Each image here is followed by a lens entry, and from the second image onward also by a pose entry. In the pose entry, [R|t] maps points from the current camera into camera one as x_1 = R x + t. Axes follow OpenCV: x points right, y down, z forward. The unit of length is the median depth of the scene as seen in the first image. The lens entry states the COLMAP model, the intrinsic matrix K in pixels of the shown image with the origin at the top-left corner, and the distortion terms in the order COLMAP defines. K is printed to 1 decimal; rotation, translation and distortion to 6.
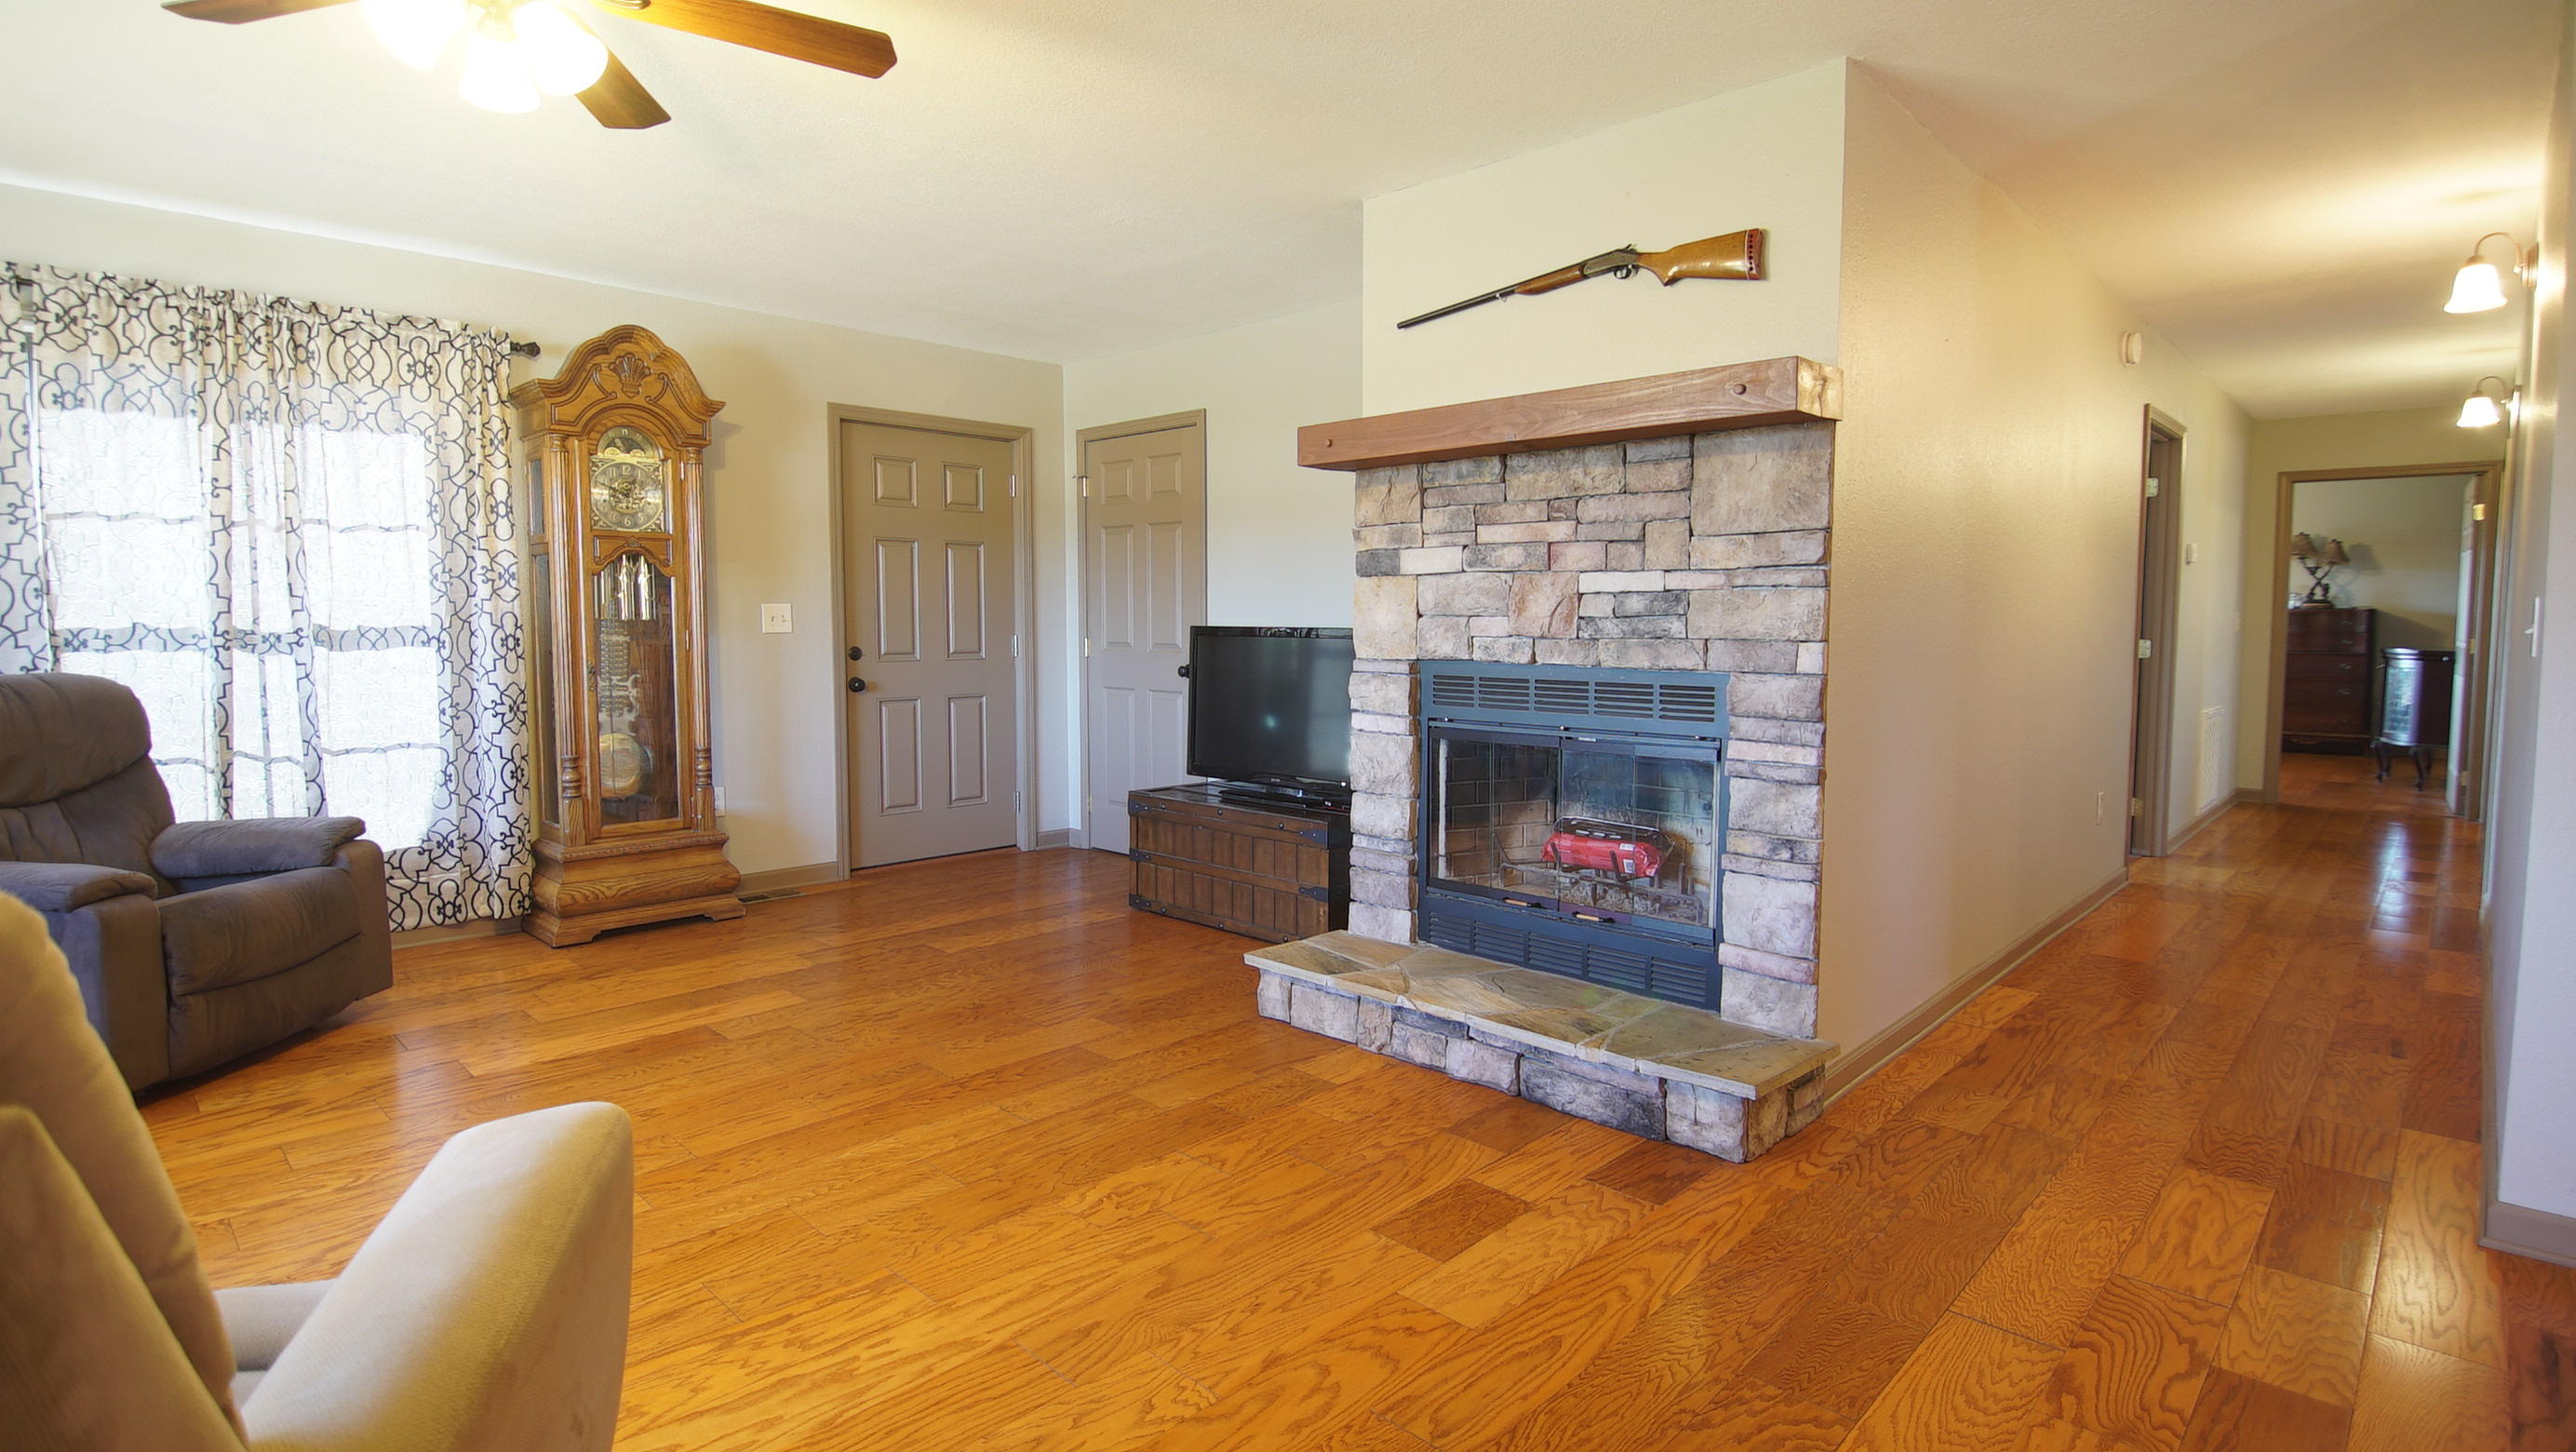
lens RADIAL K [[1245.6, 0, 1281.4], [0, 1245.6, 706.2], [0, 0, 1]] dist [-0.003322, -0.013624]
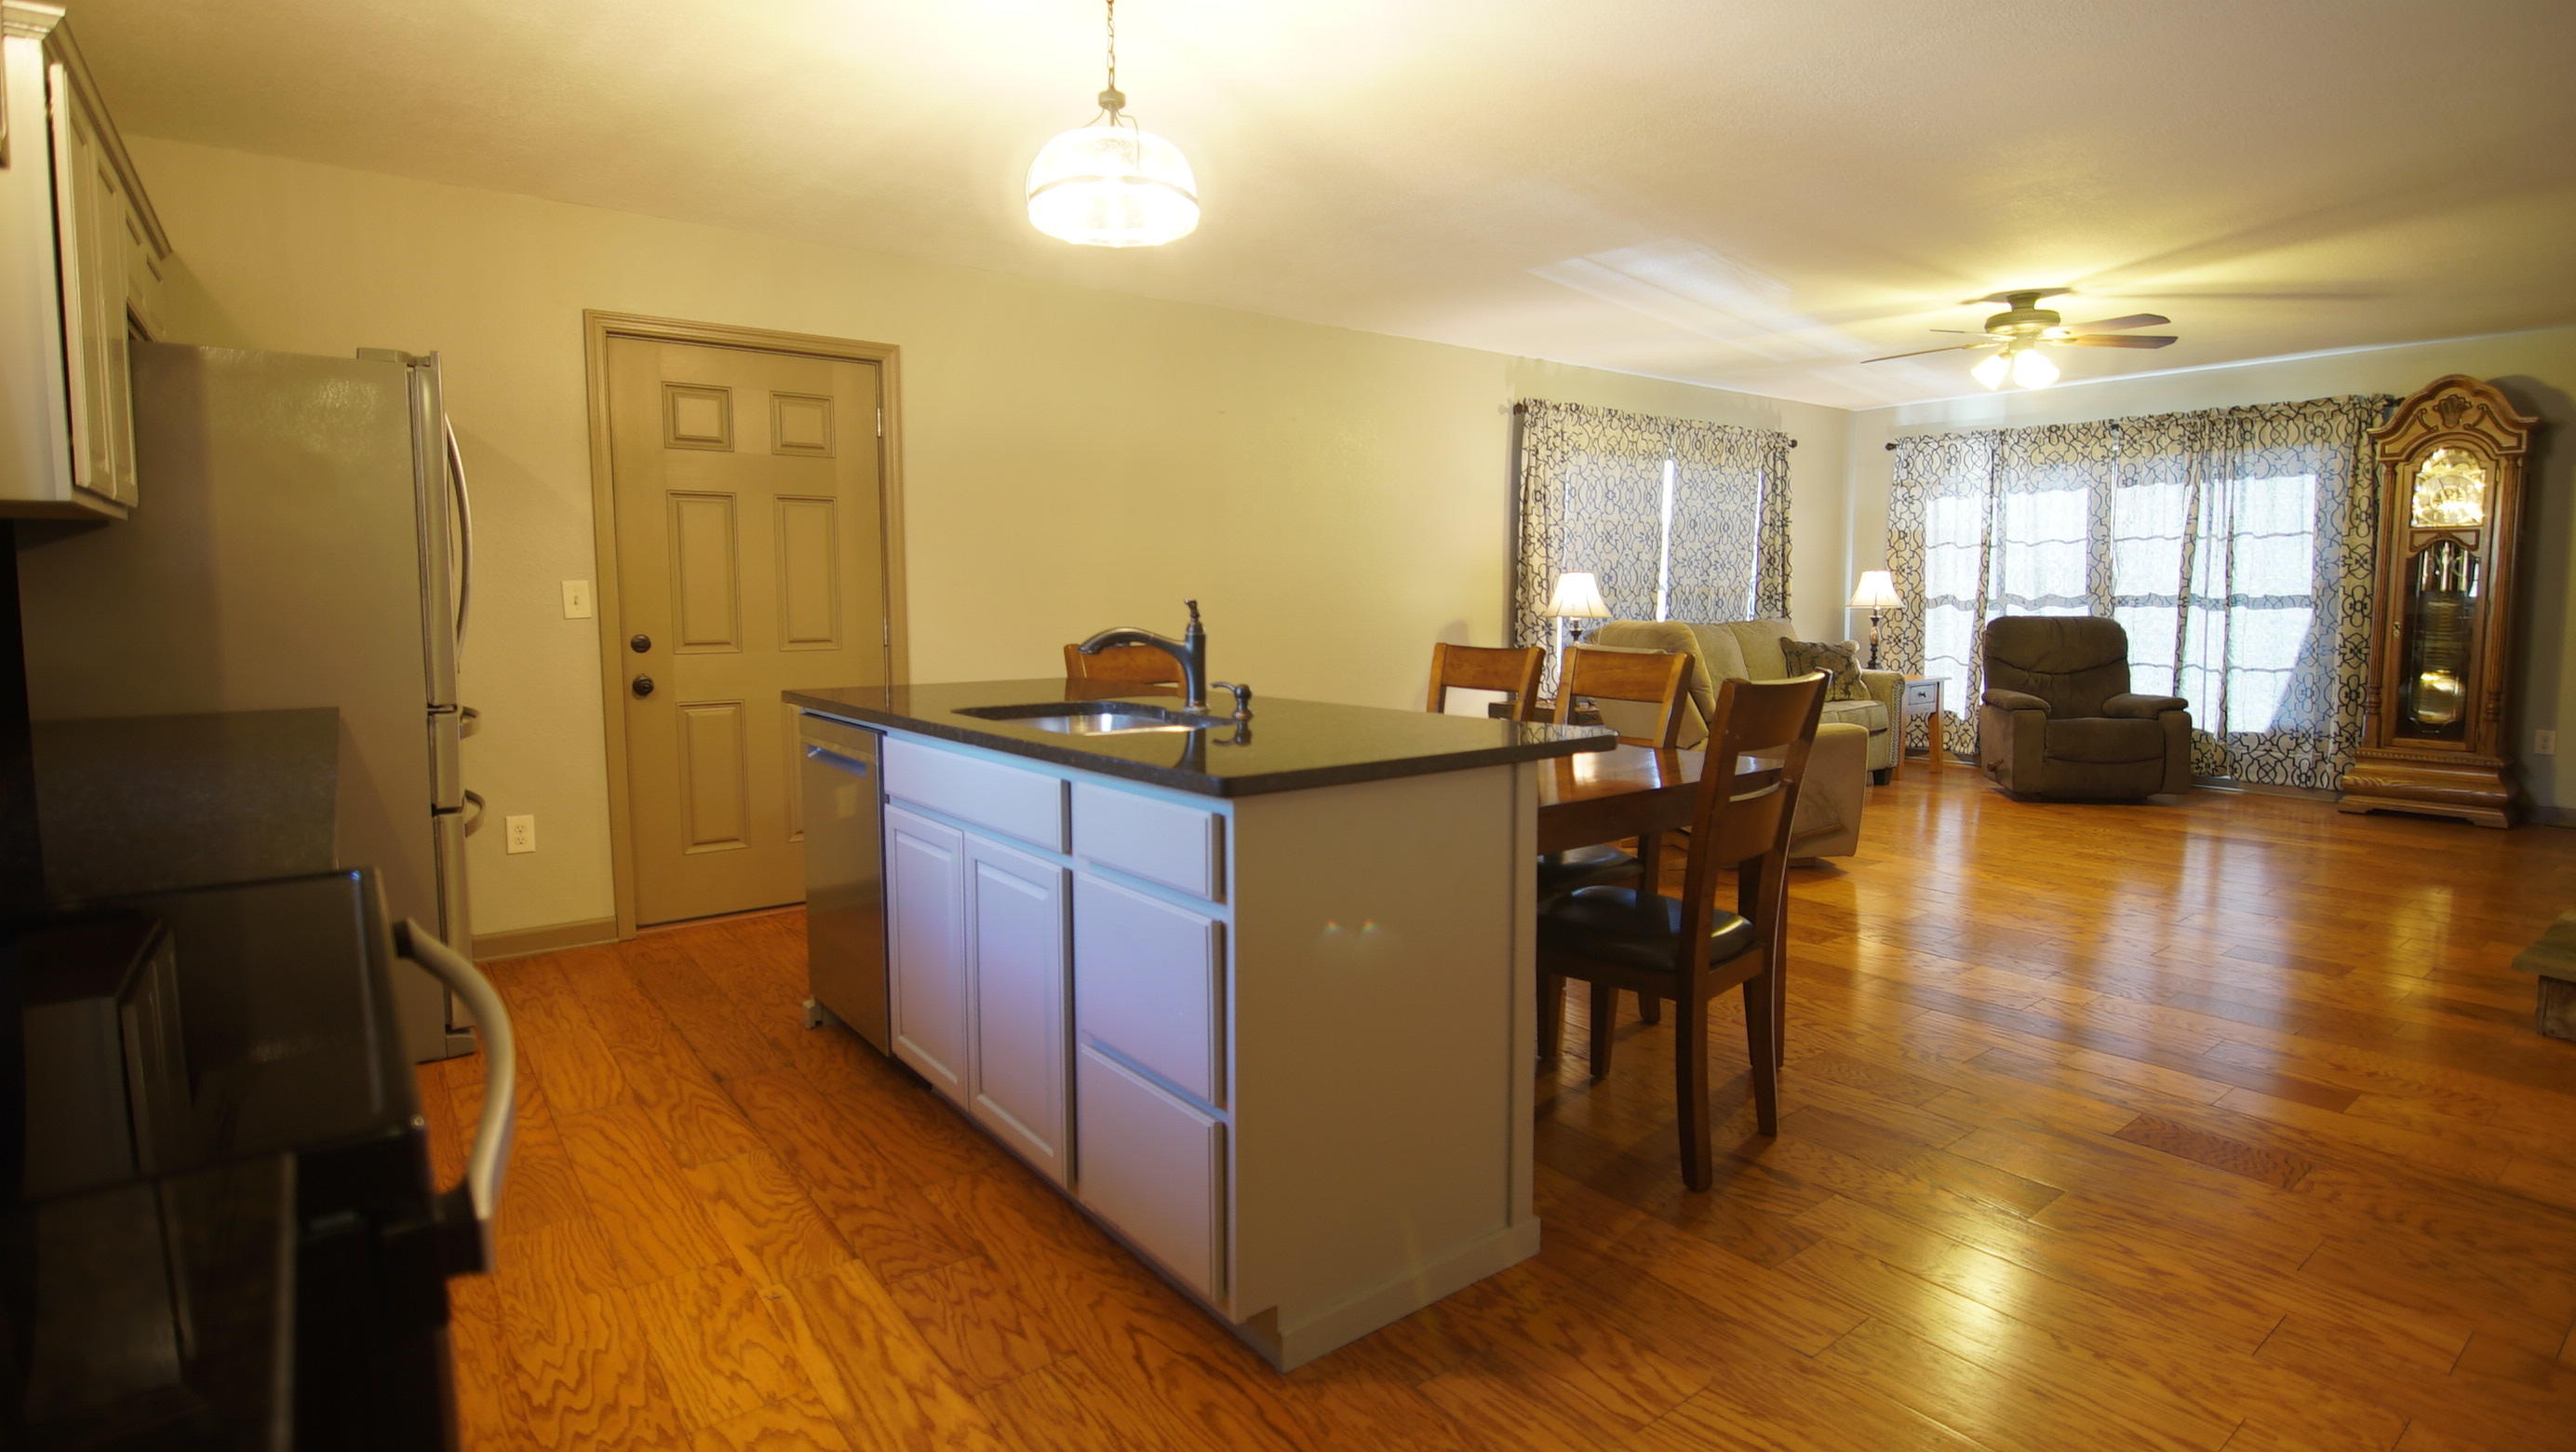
lens RADIAL K [[1251.0, 0, 1278.2], [0, 1251.0, 705.7], [0, 0, 1]] dist [-0.007001, -0.009360]
pose [[-0.152134, 0.088487, -0.984391, 1.241471], [-0.063909, 0.993019, 0.099140, 0.003080], [0.986291, 0.077994, -0.145417, -0.057239]]
